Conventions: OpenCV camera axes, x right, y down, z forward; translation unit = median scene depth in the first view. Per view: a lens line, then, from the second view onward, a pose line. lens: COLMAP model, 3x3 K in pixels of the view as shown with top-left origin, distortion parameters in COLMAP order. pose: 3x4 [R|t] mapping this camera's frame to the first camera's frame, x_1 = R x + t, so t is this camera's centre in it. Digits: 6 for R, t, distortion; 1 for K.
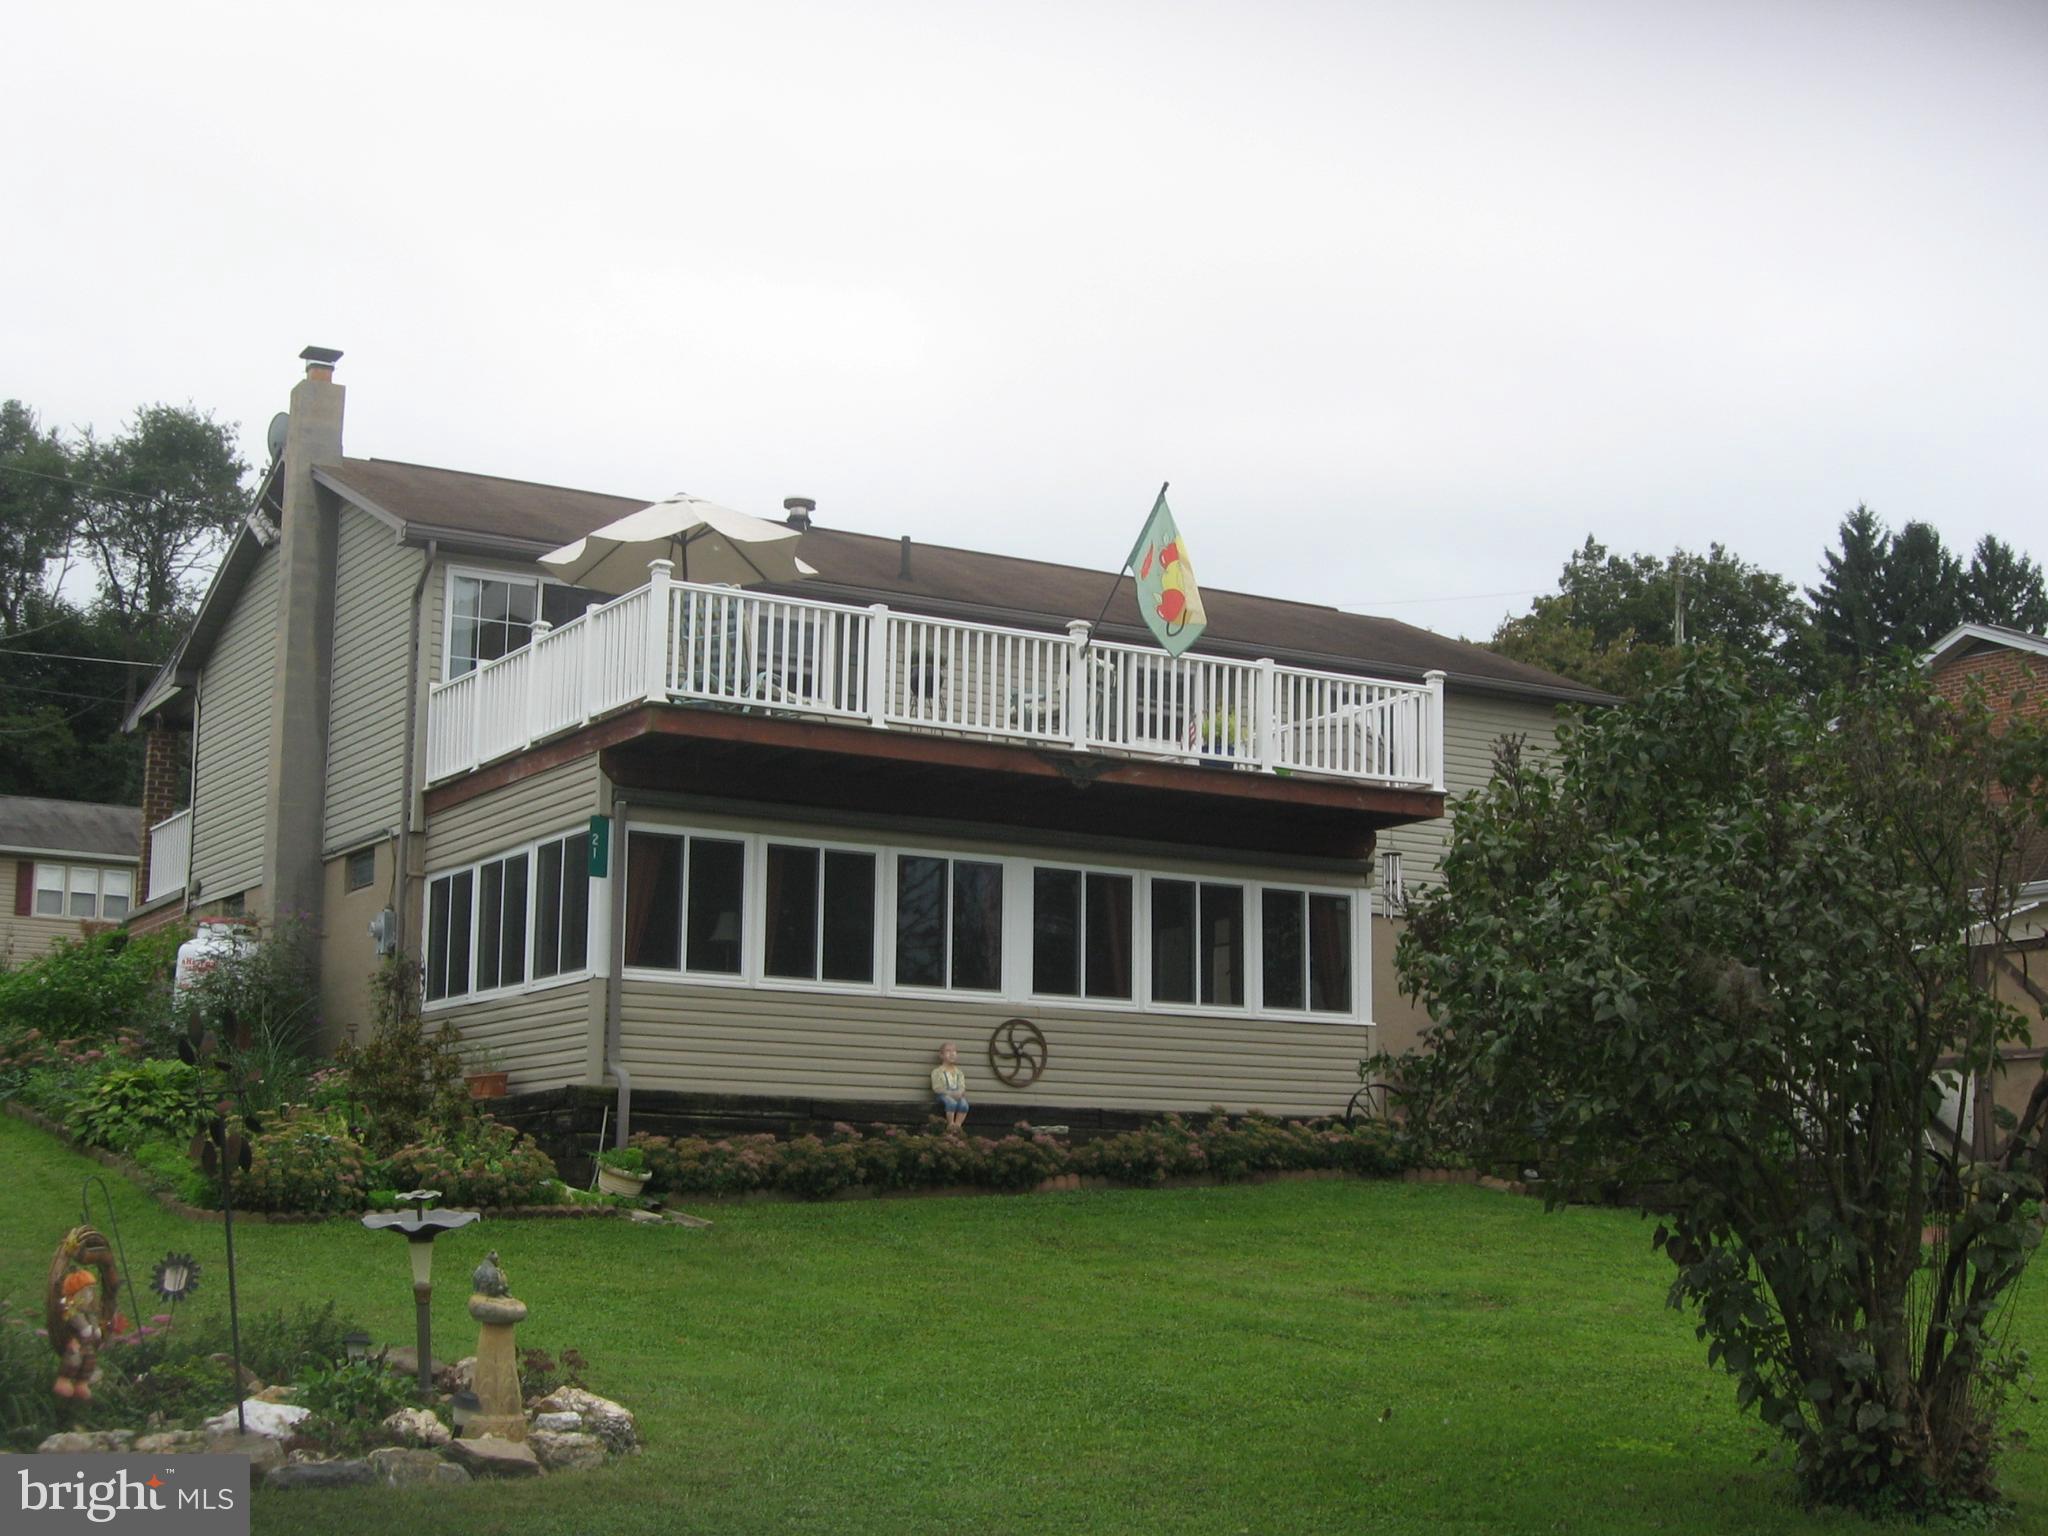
lens RADIAL K [[2861.8, 0, 1027.1], [0, 2861.8, 767.2], [0, 0, 1]] dist [-0.133579, 0.000000]
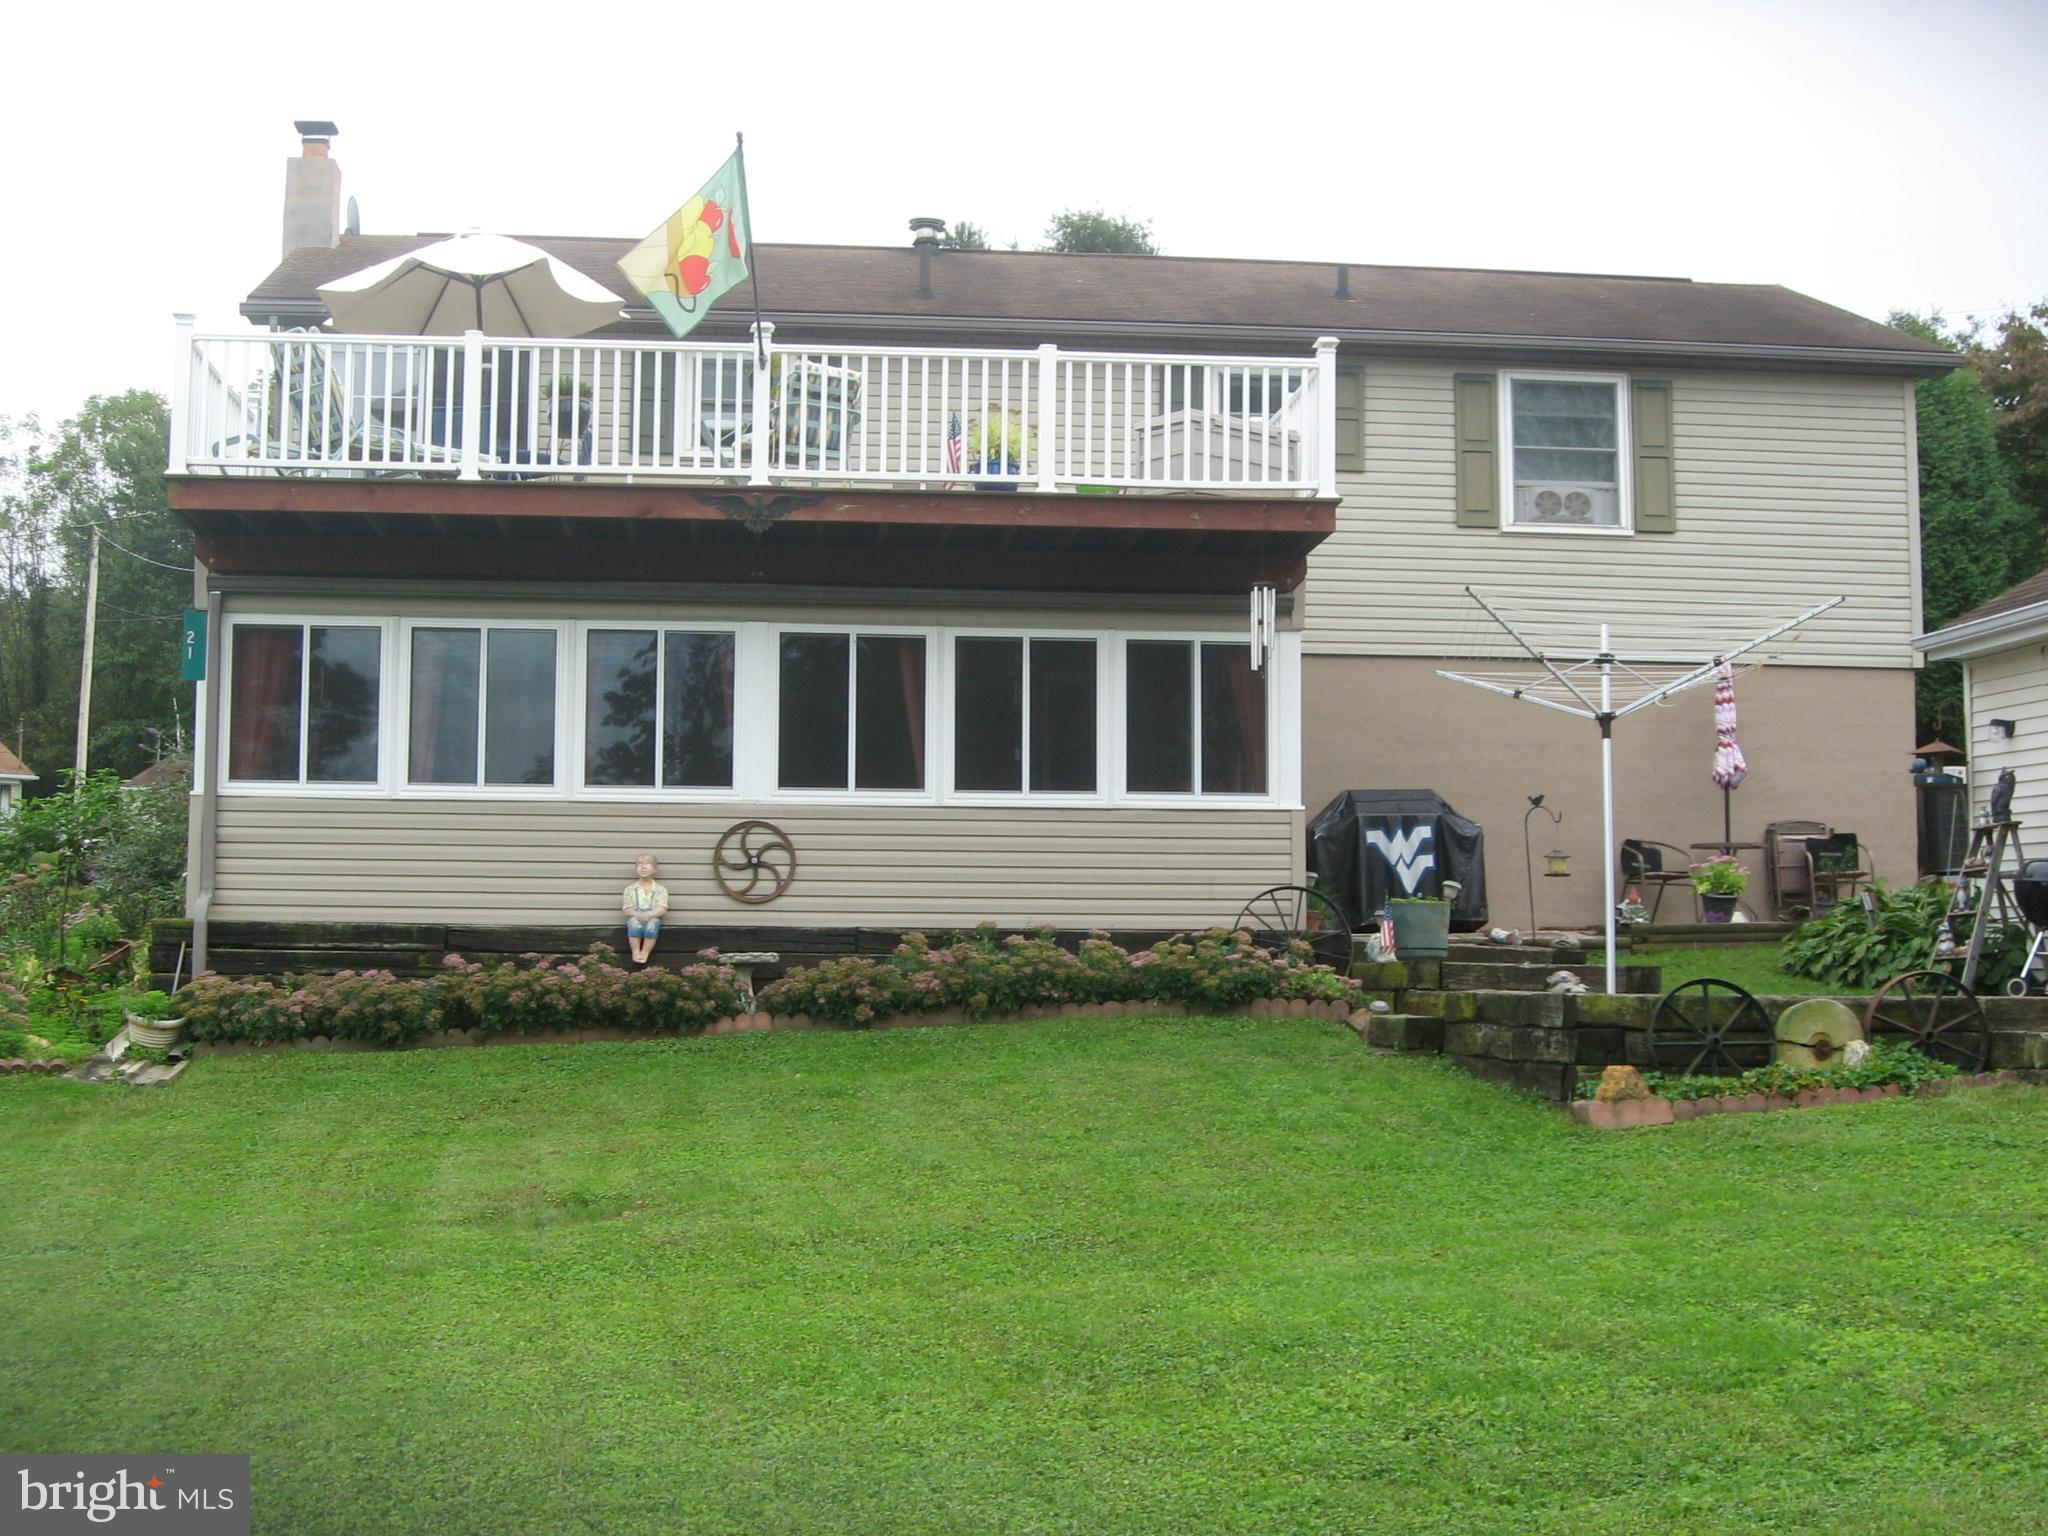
lens RADIAL K [[2861.8, 0, 1020.4], [0, 2861.8, 768.9], [0, 0, 1]] dist [-0.133579, 0.000000]
pose [[0.905883, -0.042901, -0.421350, 0.408171], [0.074619, 0.995461, 0.059073, 0.030843], [0.416903, -0.084954, 0.904972, 0.294744]]
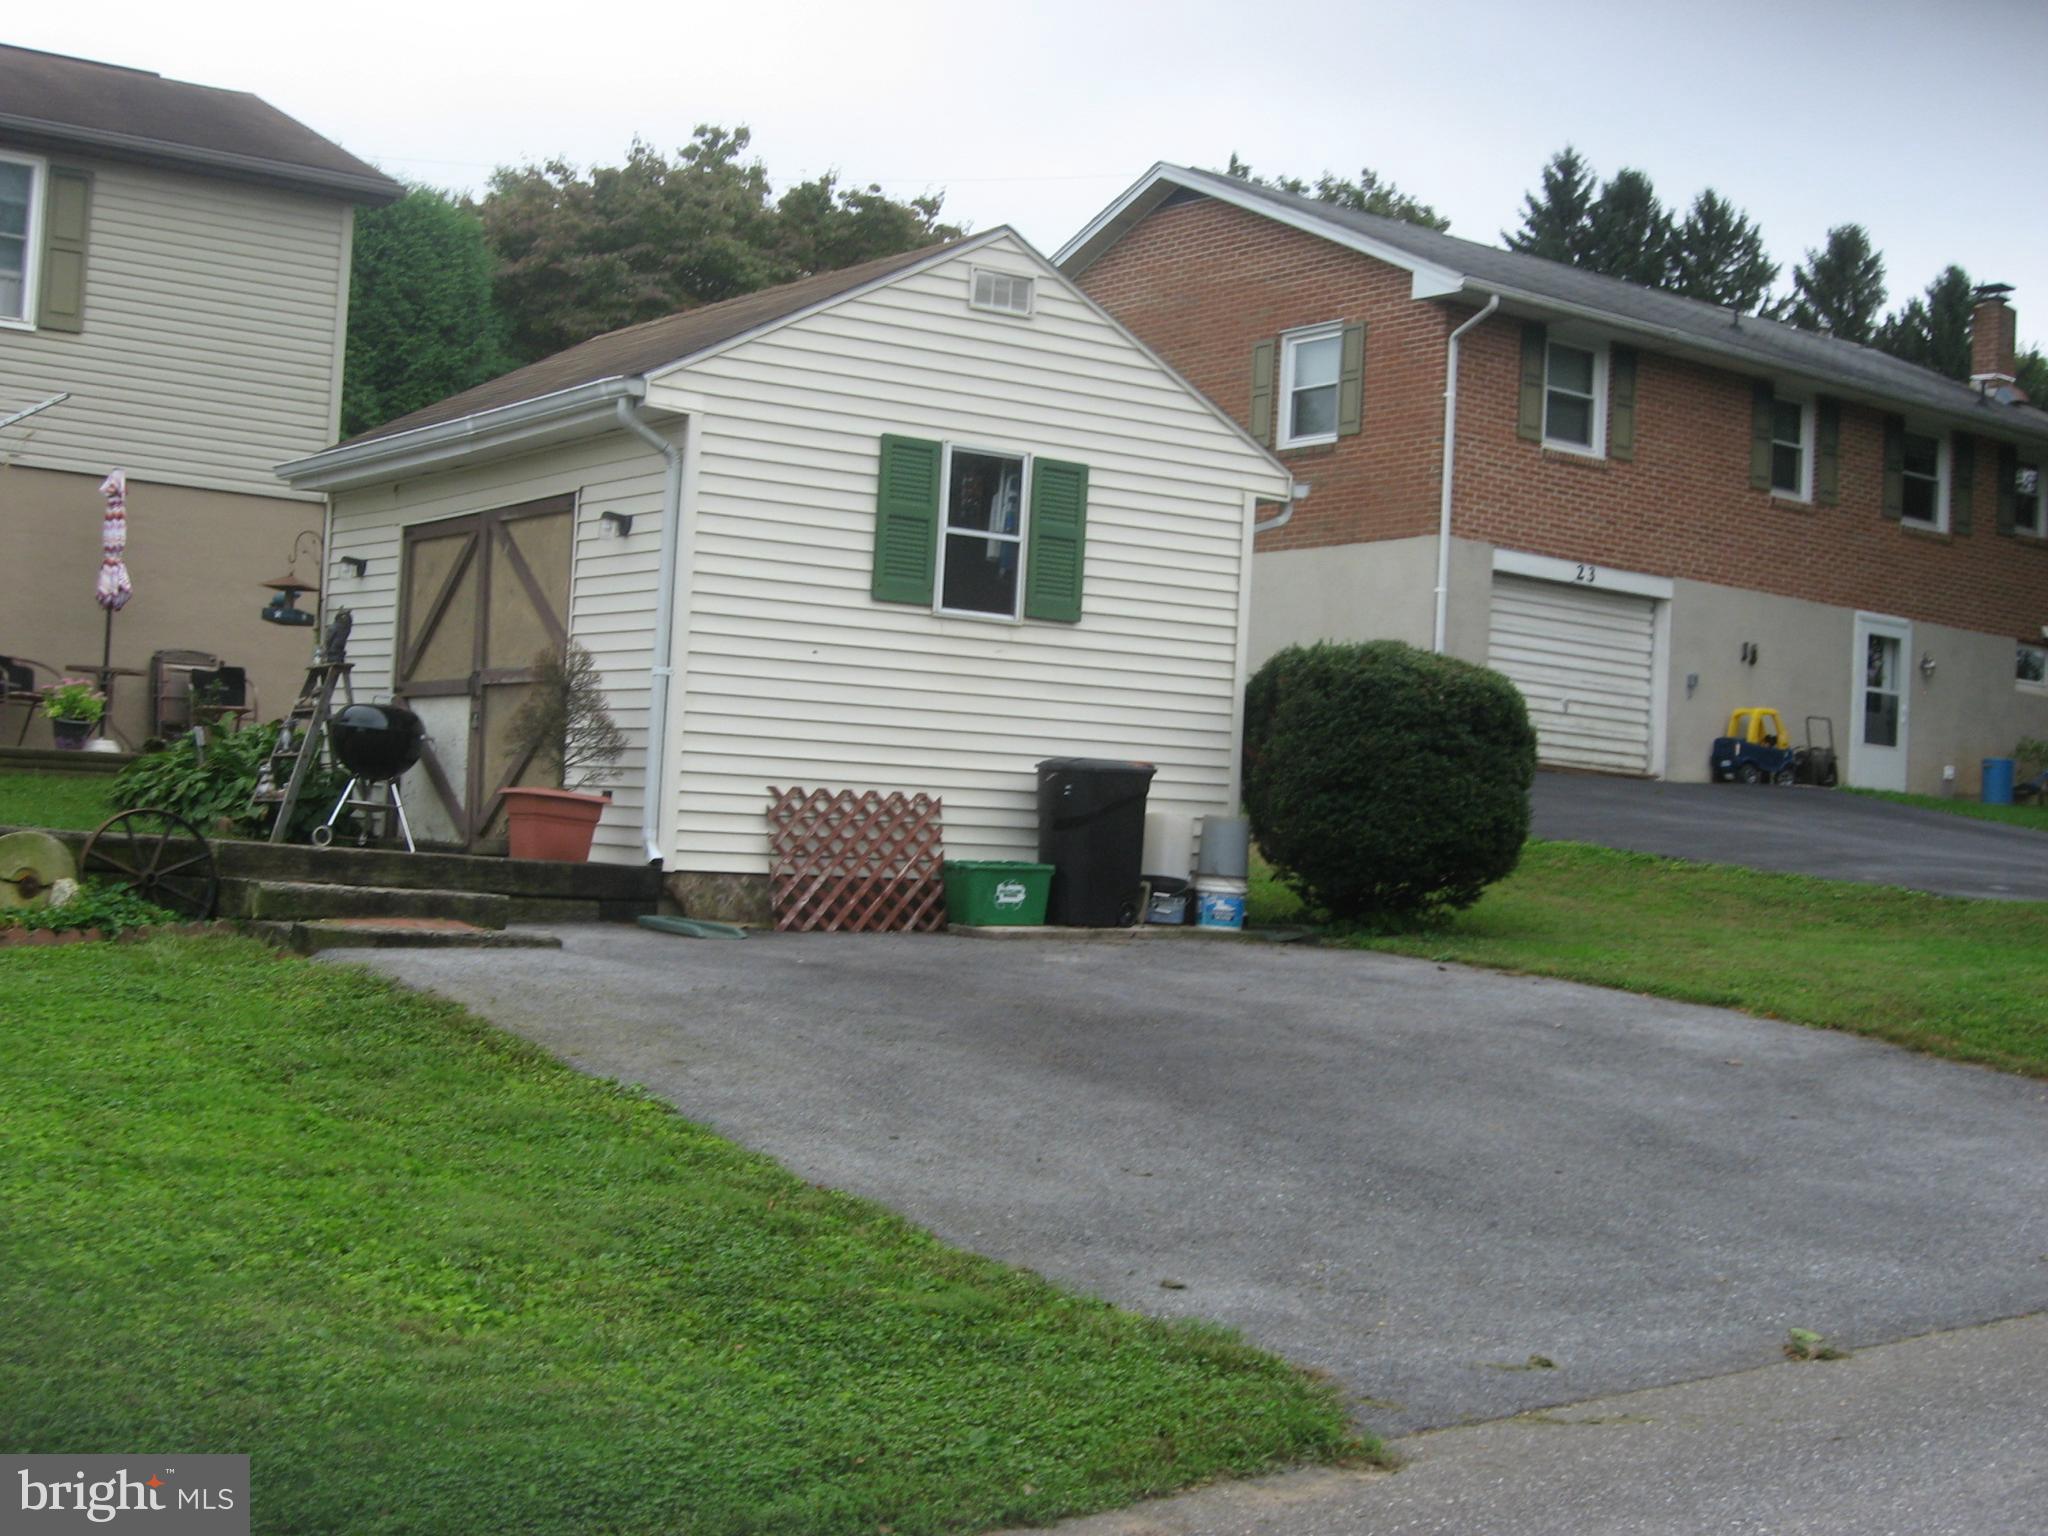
lens RADIAL K [[2861.8, 0, 1026.0], [0, 2861.8, 774.2], [0, 0, 1]] dist [-0.133579, 0.000000]
pose [[0.997730, 0.044572, 0.050488, 0.464790], [-0.050484, 0.991168, 0.122623, 0.038279], [-0.044577, -0.124893, 0.991168, 0.346008]]
